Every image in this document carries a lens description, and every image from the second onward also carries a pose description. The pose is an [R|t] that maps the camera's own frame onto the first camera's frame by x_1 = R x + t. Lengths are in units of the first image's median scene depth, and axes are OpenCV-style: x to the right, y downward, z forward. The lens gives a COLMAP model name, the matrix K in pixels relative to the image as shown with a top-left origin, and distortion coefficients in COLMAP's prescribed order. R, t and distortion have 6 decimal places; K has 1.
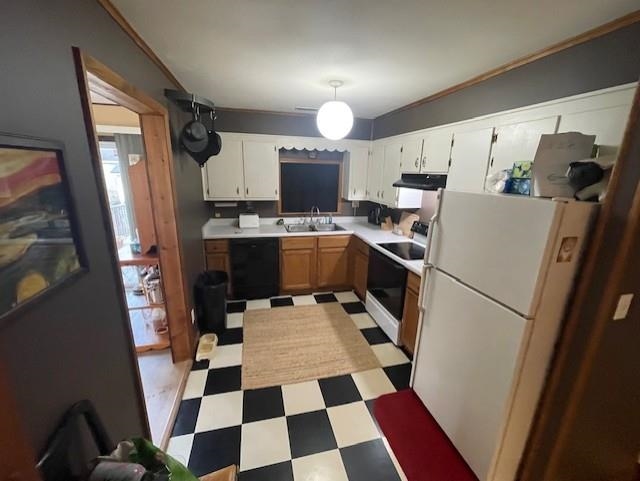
lens RADIAL K [[262.4, 0, 322.2], [0, 262.4, 236.8], [0, 0, 1]] dist [-0.000813, -0.000103]
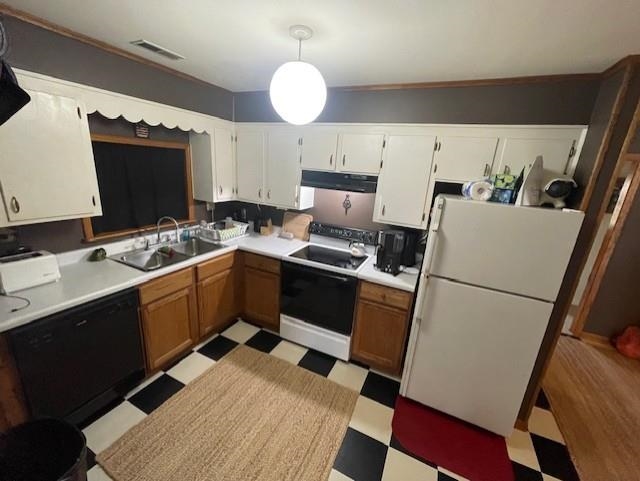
lens RADIAL K [[262.4, 0, 322.2], [0, 262.4, 236.8], [0, 0, 1]] dist [-0.000813, -0.000103]
pose [[0.636333, -0.182755, 0.749454, -0.310527], [0.133003, 0.982975, 0.126771, -0.117138], [-0.759862, 0.019011, 0.649806, 0.369179]]
